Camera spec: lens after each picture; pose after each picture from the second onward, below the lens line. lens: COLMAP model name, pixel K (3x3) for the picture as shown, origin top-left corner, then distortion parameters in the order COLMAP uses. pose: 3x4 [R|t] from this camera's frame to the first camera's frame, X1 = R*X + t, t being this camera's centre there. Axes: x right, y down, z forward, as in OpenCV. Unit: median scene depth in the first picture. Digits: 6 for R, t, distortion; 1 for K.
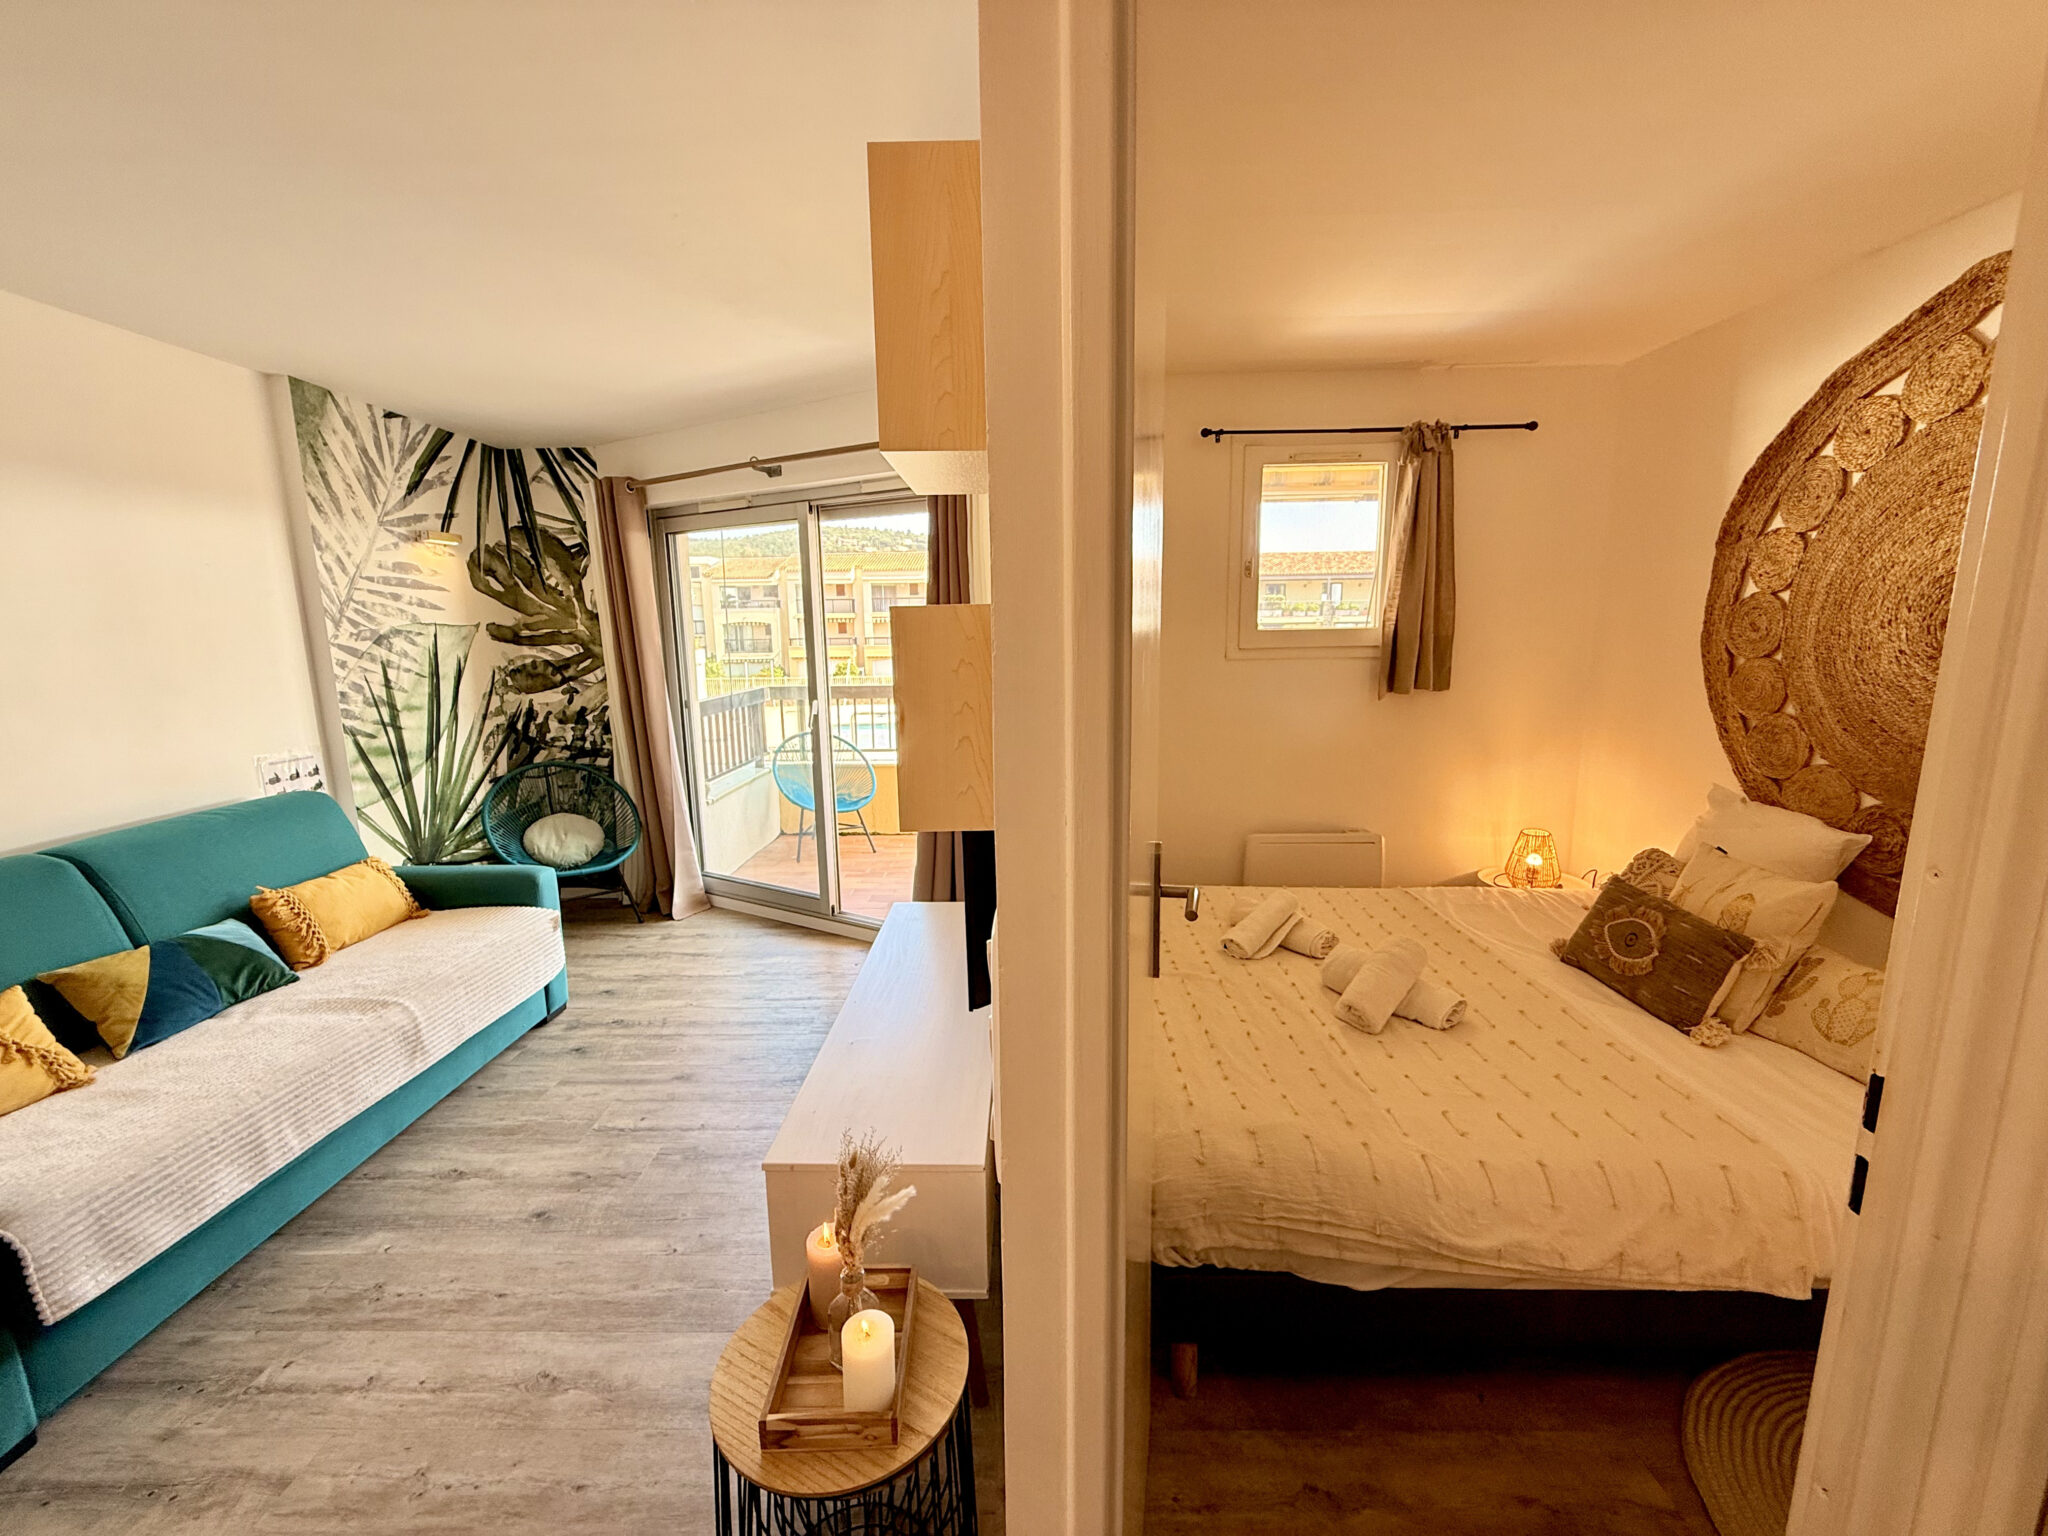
lens RADIAL K [[815.7, 0, 1019.2], [0, 815.7, 772.1], [0, 0, 1]] dist [0.000063, -0.000114]
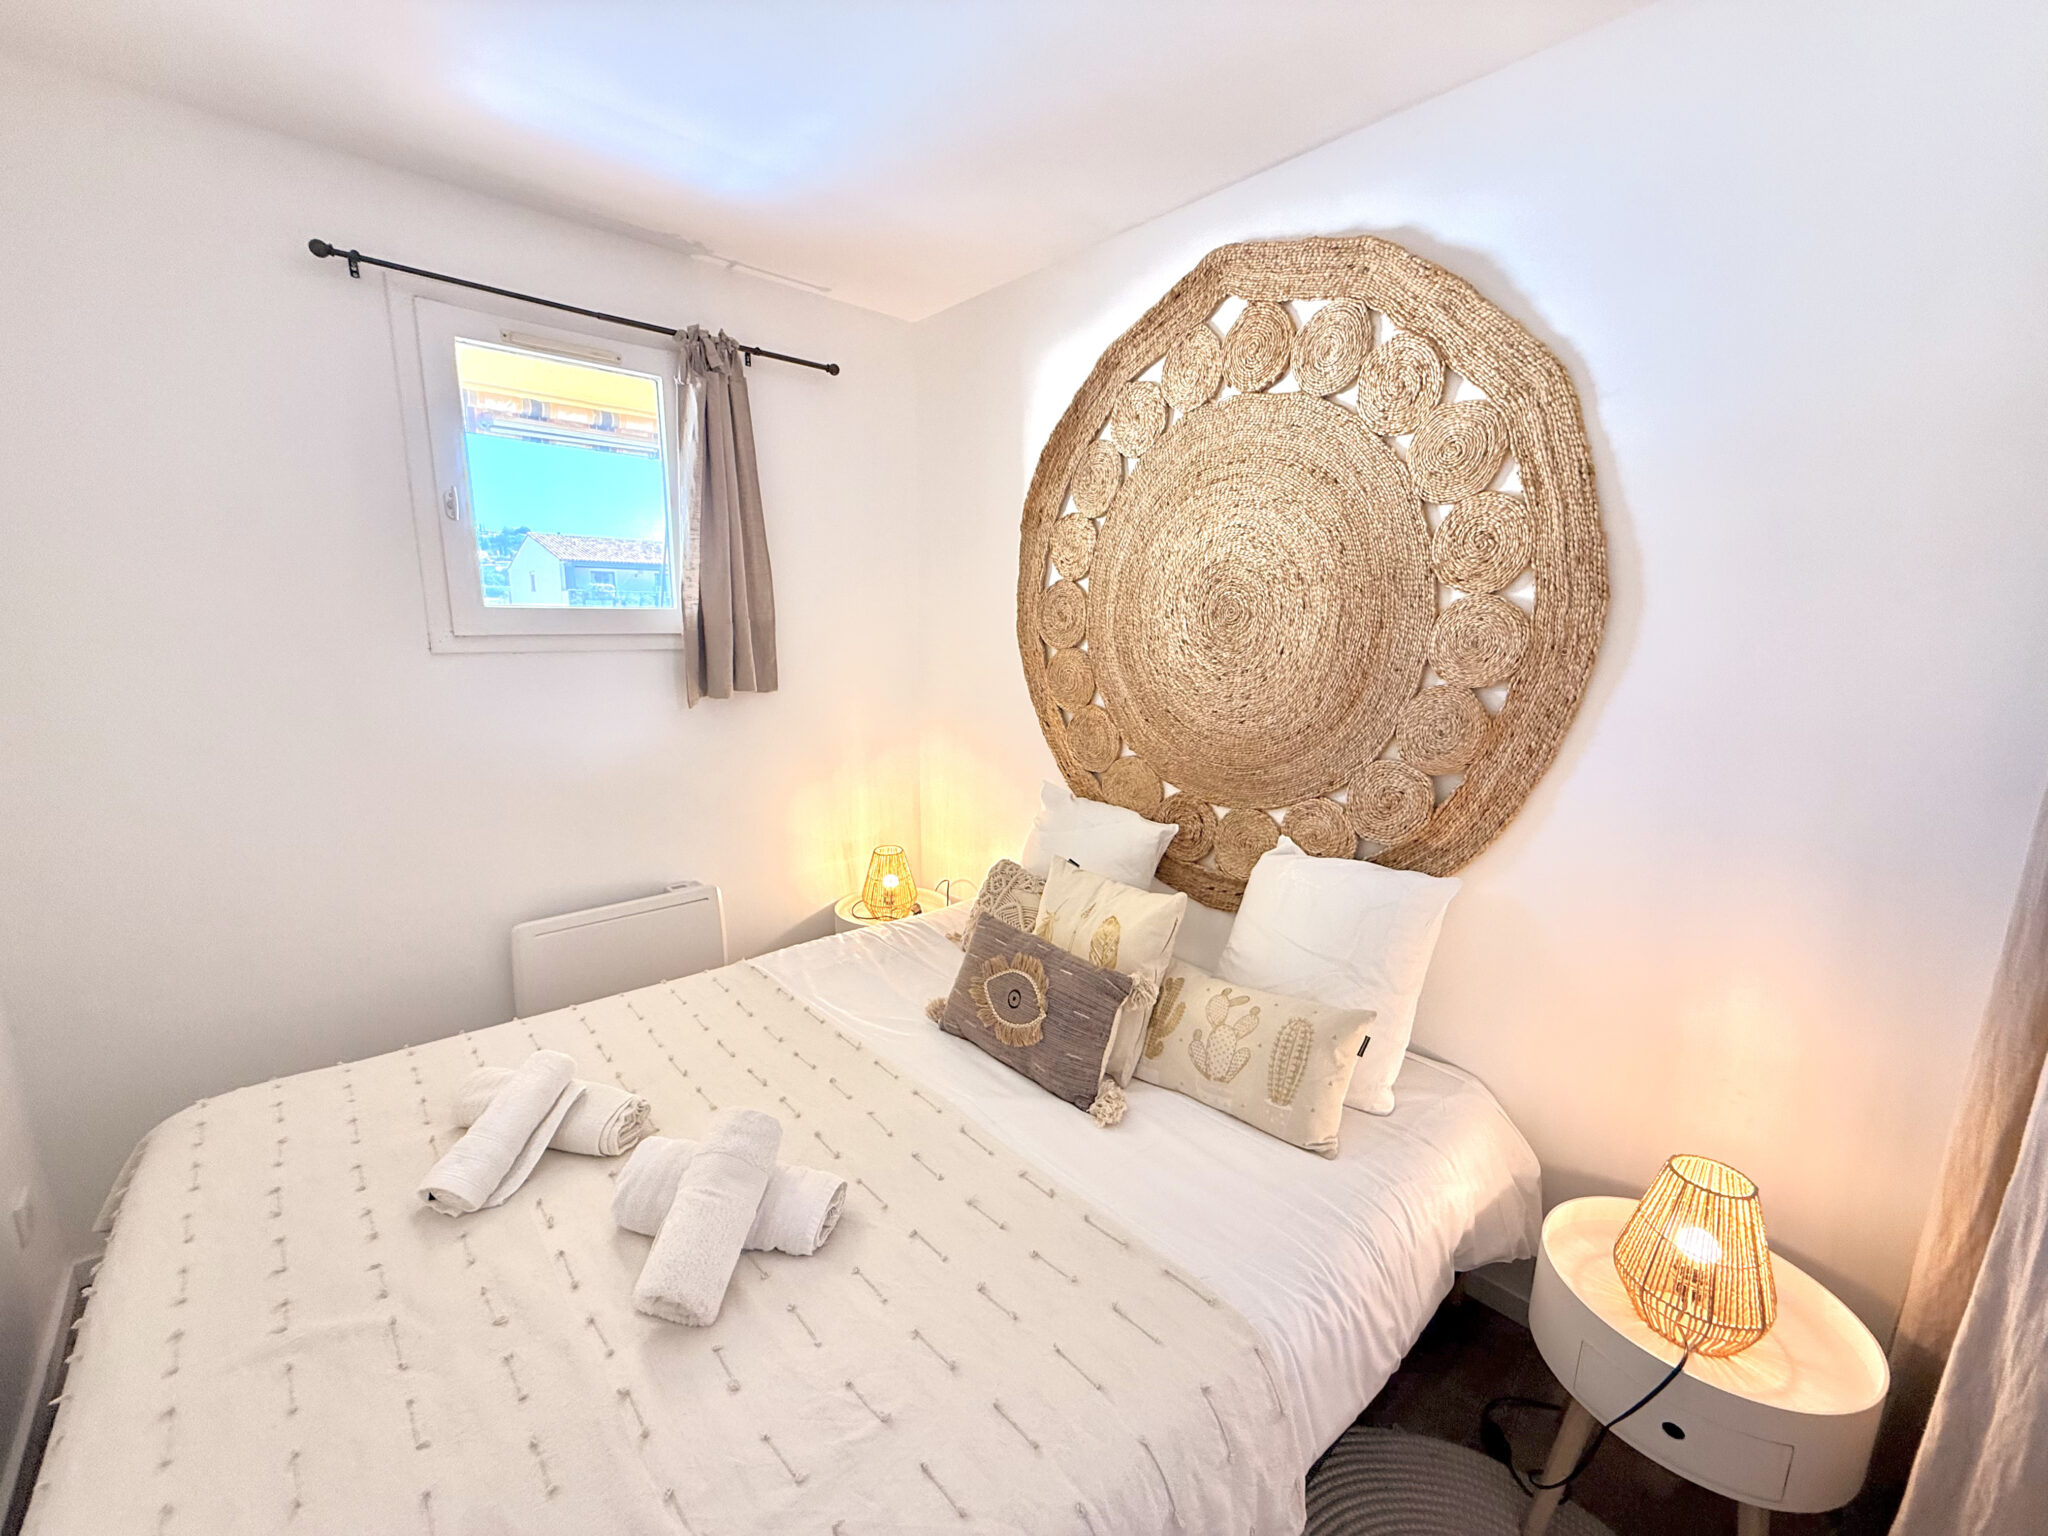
lens RADIAL K [[815.7, 0, 1019.2], [0, 815.7, 772.1], [0, 0, 1]] dist [0.000063, -0.000114]
pose [[0.727102, -0.104790, 0.678485, 0.181363], [0.099913, 0.993912, 0.046434, -0.042055], [-0.679220, 0.034027, 0.733146, 0.313391]]
